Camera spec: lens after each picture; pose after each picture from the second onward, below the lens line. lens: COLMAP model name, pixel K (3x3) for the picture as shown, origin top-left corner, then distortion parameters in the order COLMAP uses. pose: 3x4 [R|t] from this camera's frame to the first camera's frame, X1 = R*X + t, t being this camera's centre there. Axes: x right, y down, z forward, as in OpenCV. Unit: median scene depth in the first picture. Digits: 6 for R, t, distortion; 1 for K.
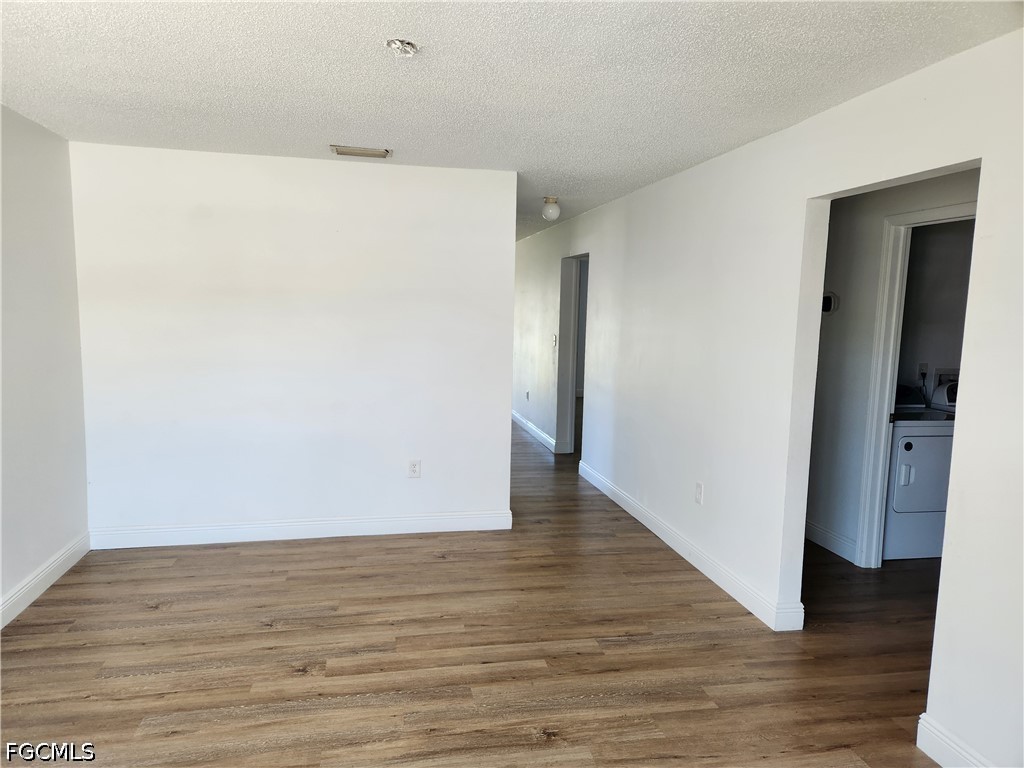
lens RADIAL K [[692.3, 0, 511.9], [0, 692.3, 387.4], [0, 0, 1]] dist [0.085123, -0.066474]
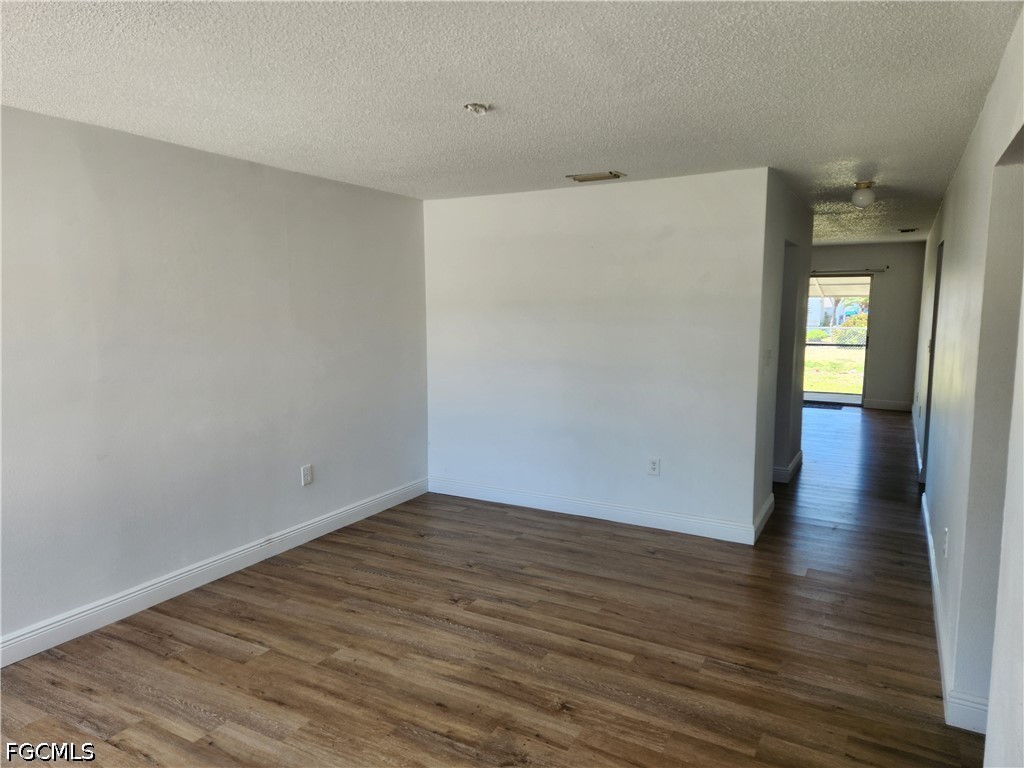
lens RADIAL K [[688.3, 0, 512.0], [0, 688.3, 384.0], [0, 0, 1]] dist [0.086360, -0.059558]
pose [[0.762463, 0.053750, -0.644795, 0.508252], [-0.058743, 0.998178, 0.013744, -0.012992], [0.644360, 0.027398, 0.764232, 0.081102]]
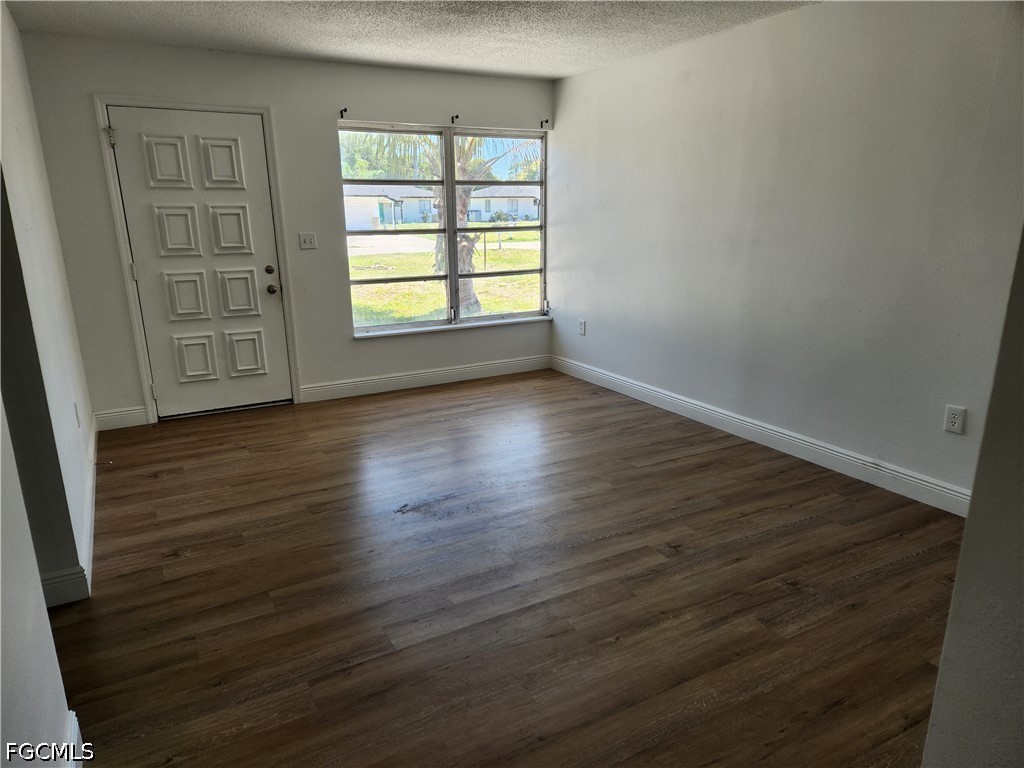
lens RADIAL K [[692.3, 0, 511.9], [0, 692.3, 387.4], [0, 0, 1]] dist [0.085123, -0.066474]
pose [[-0.953581, 0.064456, -0.294159, 0.197430], [-0.046378, 0.933735, 0.354947, -0.156173], [0.297545, 0.352113, -0.887403, 1.564719]]
